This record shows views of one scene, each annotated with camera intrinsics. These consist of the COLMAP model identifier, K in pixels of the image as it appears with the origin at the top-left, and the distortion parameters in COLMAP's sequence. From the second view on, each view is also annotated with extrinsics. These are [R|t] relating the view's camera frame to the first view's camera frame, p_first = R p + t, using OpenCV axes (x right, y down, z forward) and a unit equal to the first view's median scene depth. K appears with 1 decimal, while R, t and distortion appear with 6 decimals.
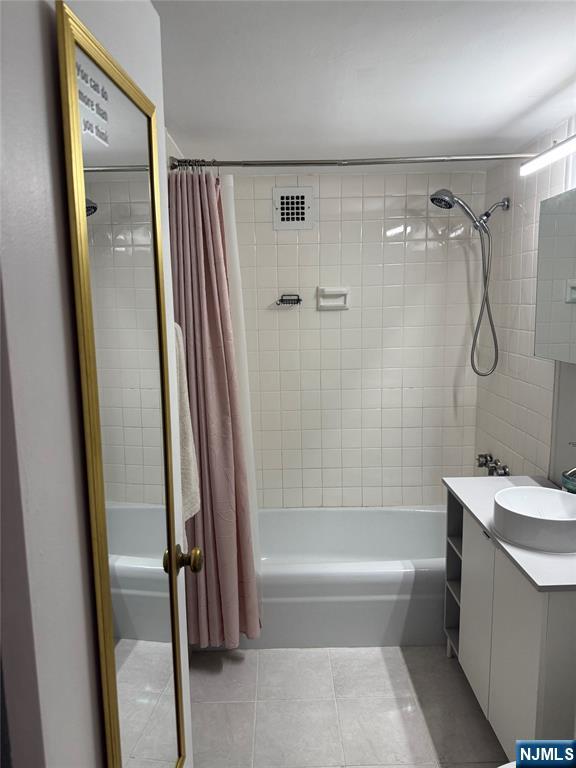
lens RADIAL K [[530.4, 0, 288.0], [0, 530.4, 384.0], [0, 0, 1]] dist [0.135866, -0.177913]
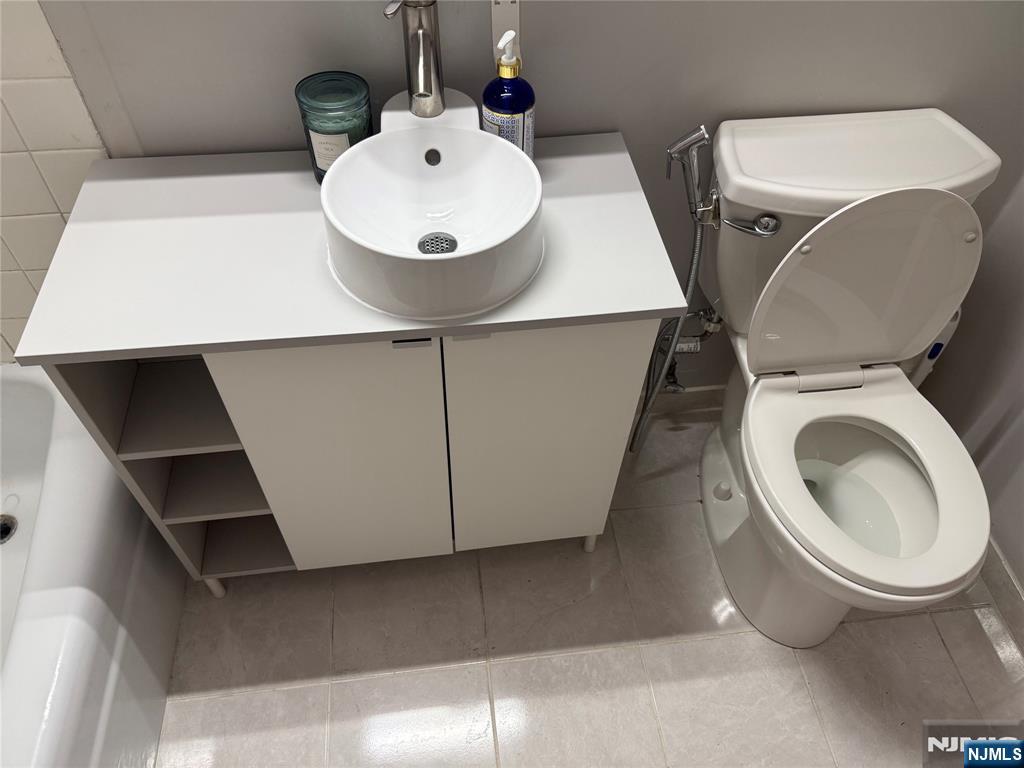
lens RADIAL K [[734.5, 0, 504.0], [0, 734.5, 387.1], [0, 0, 1]] dist [0.029021, -0.003506]
pose [[-0.113374, -0.753932, 0.647096, -0.021784], [0.148089, 0.631197, 0.761354, -0.090367], [-0.982454, 0.182146, 0.040088, 0.733030]]
